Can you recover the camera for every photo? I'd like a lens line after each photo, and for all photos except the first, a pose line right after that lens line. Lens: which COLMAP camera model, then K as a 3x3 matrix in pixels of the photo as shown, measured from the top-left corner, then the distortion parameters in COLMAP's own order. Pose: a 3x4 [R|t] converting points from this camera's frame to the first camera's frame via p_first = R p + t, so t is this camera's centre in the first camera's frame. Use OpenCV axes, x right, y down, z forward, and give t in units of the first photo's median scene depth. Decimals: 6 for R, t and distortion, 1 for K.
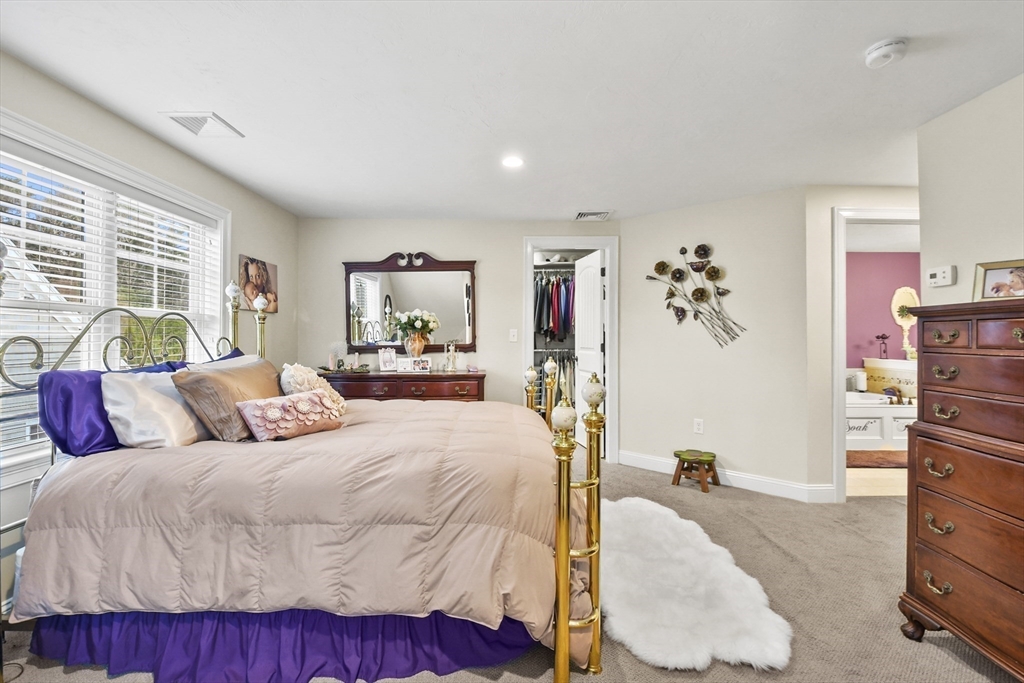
lens RADIAL K [[446.5, 0, 514.1], [0, 446.5, 338.4], [0, 0, 1]] dist [0.015002, -0.014399]
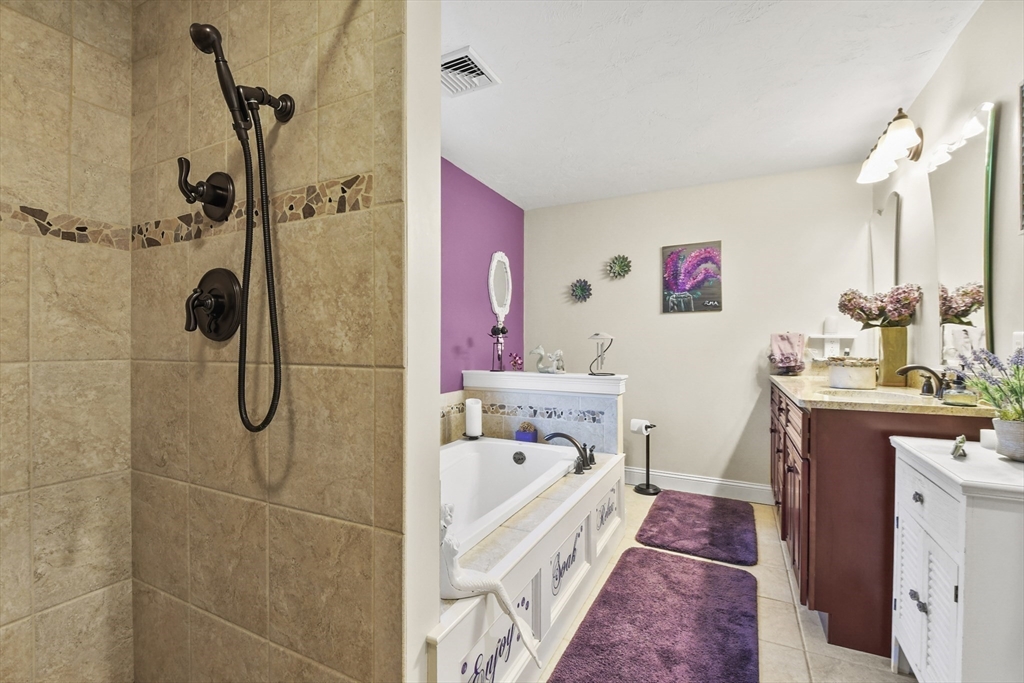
lens RADIAL K [[446.5, 0, 514.5], [0, 446.5, 343.9], [0, 0, 1]] dist [0.015002, -0.014399]
pose [[0.448885, -0.010500, 0.893528, 0.343047], [0.008154, 0.999937, 0.007654, 0.008542], [-0.893552, 0.003850, 0.448942, 0.725178]]
